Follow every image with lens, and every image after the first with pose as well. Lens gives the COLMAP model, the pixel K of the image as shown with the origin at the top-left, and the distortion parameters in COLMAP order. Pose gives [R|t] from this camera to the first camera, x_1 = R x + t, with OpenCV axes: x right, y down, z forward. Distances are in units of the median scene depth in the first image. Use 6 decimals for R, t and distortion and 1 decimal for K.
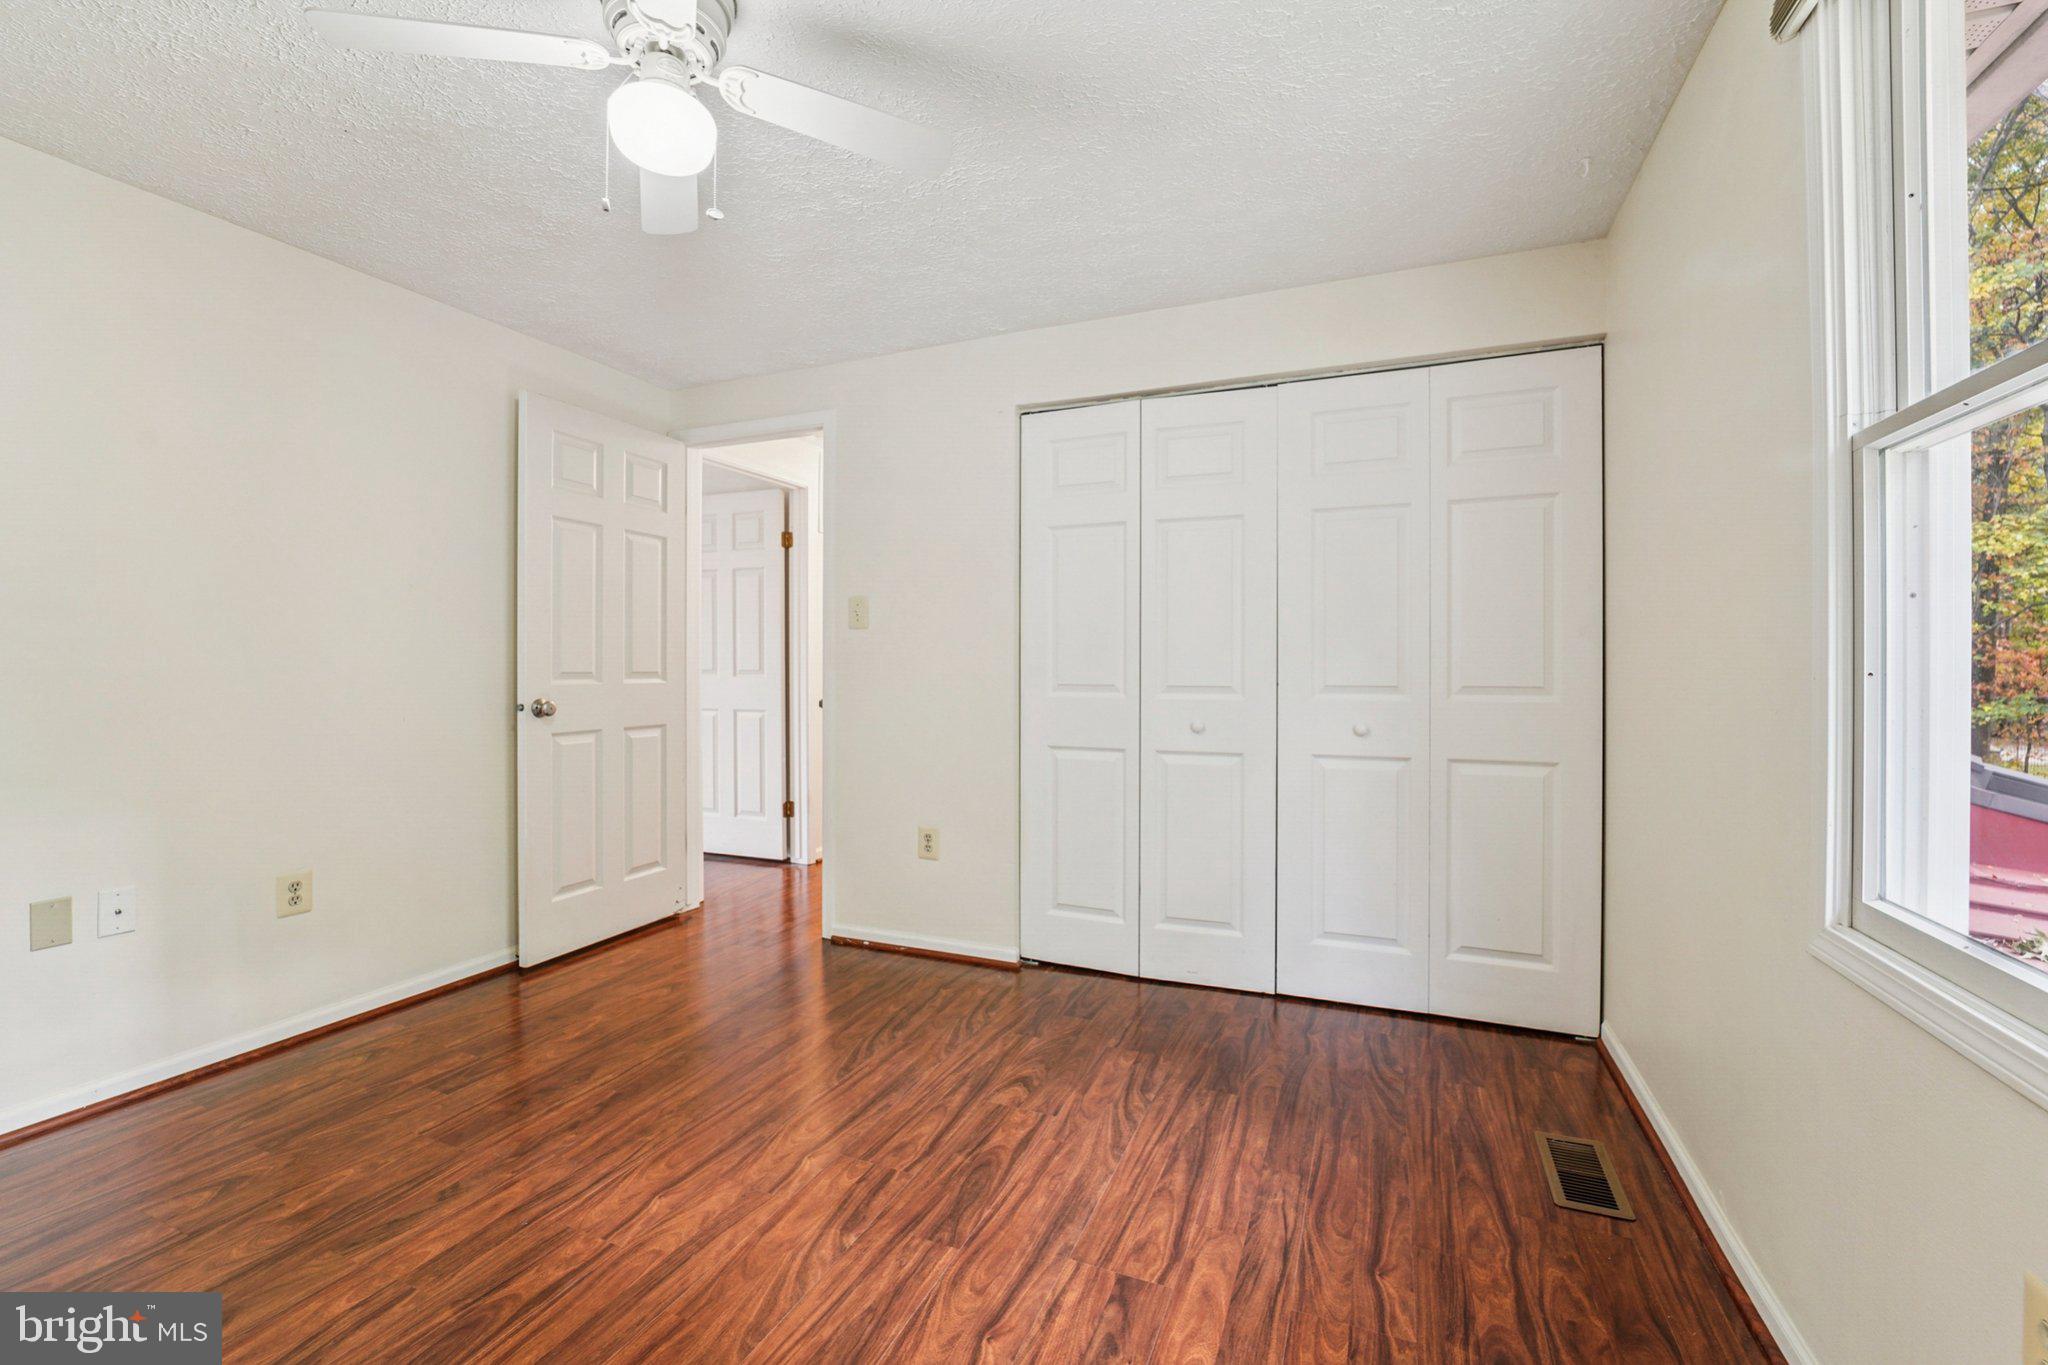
lens RADIAL K [[836.8, 0, 1024.5], [0, 836.8, 674.5], [0, 0, 1]] dist [-0.023449, -0.000548]
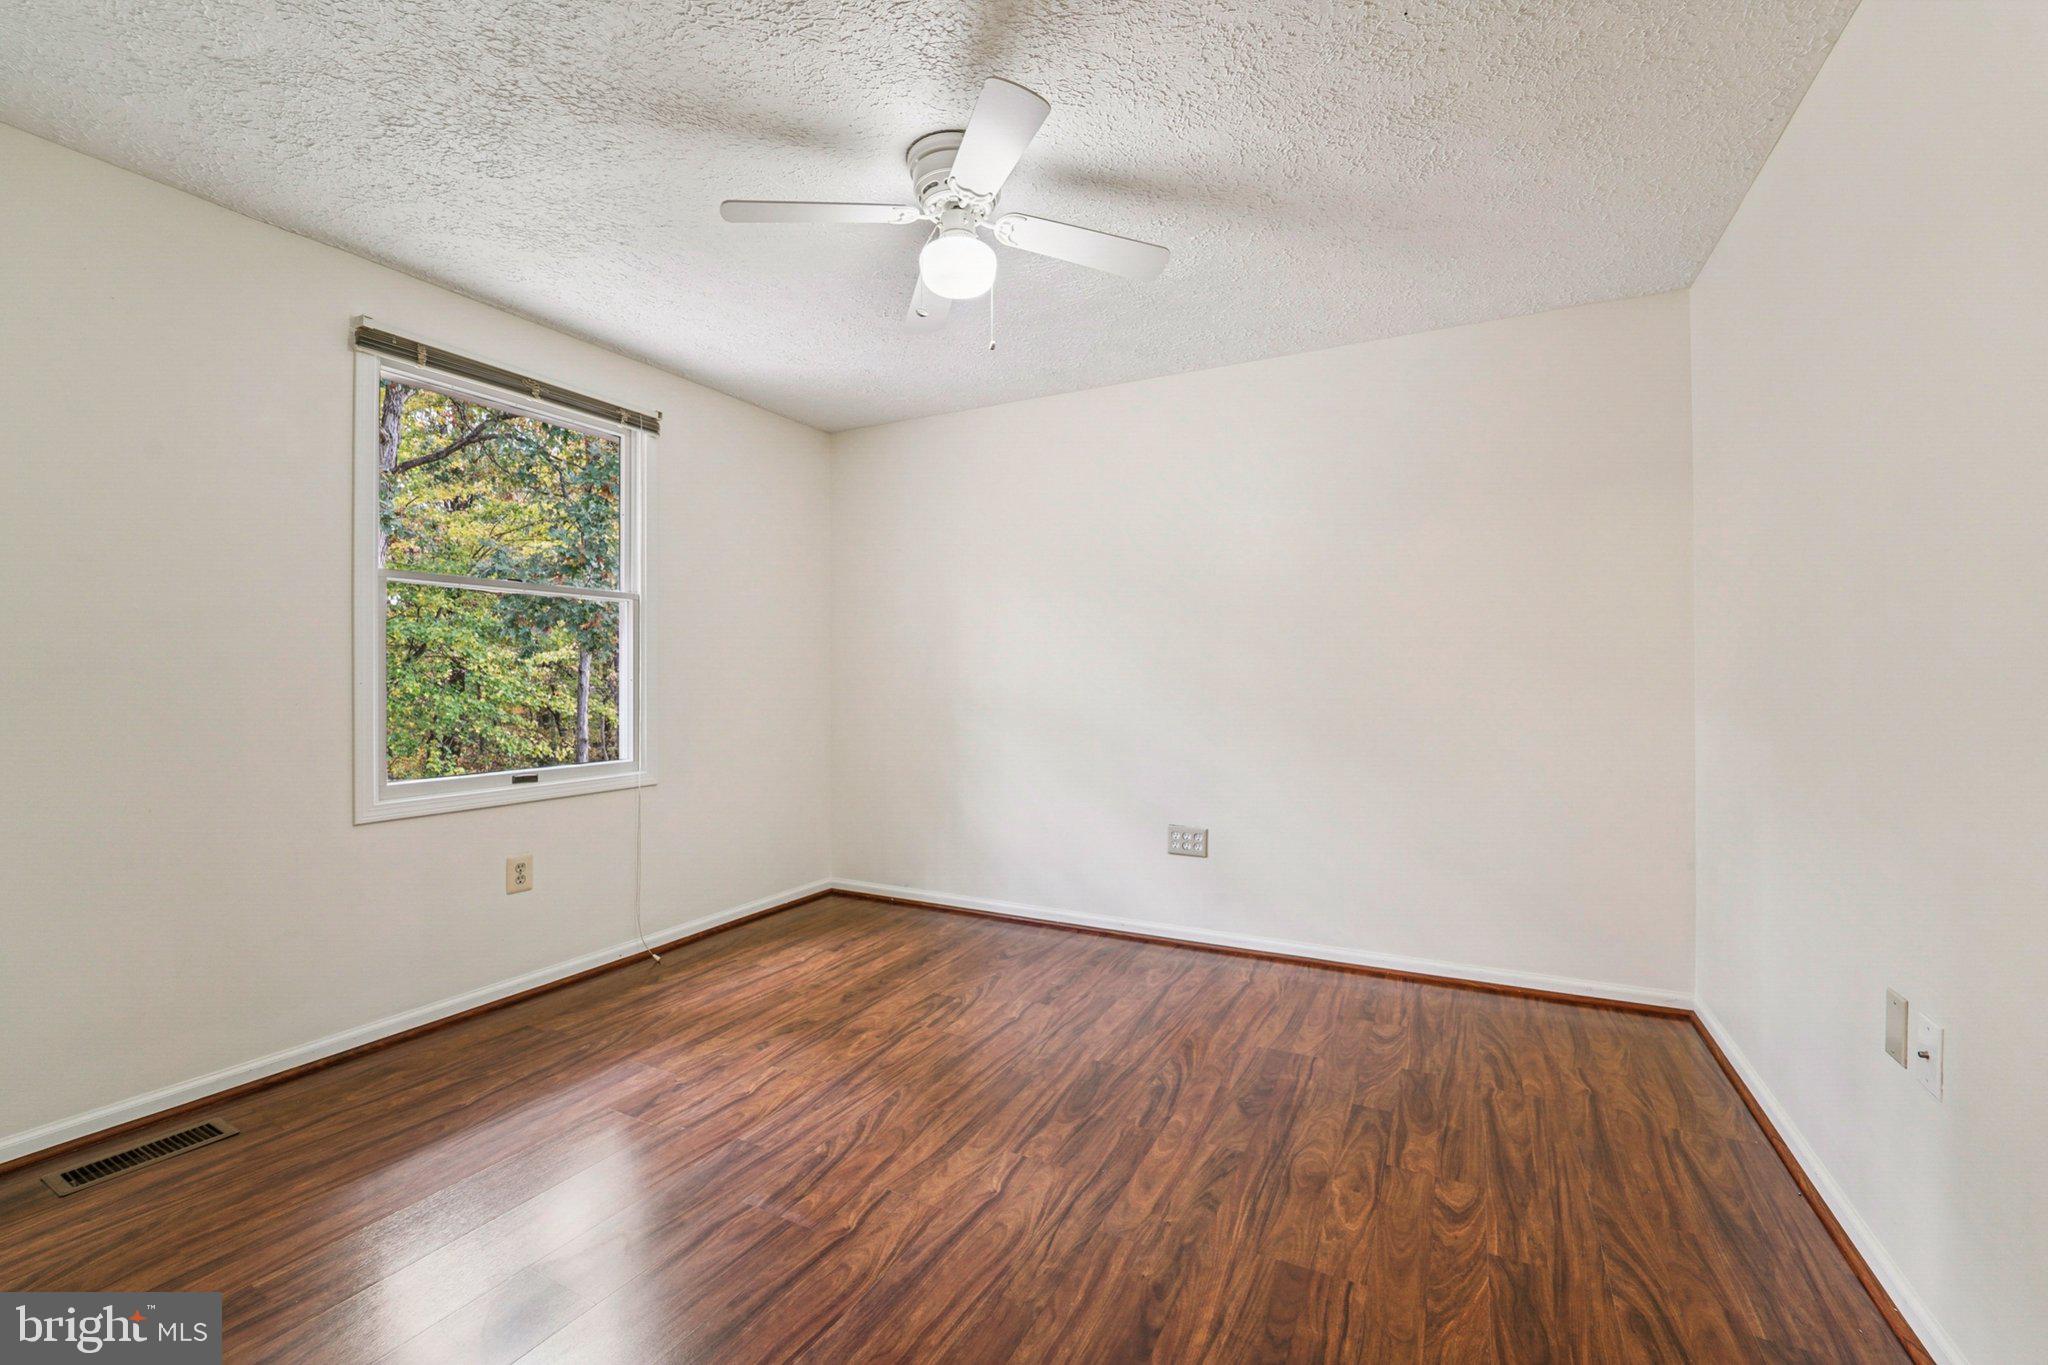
lens RADIAL K [[836.8, 0, 1031.3], [0, 836.8, 674.9], [0, 0, 1]] dist [-0.023449, -0.000548]
pose [[-0.997184, 0.004138, 0.074873, -0.593429], [0.004944, 0.999932, 0.010588, -0.019931], [-0.074825, 0.010928, -0.997137, 2.113007]]
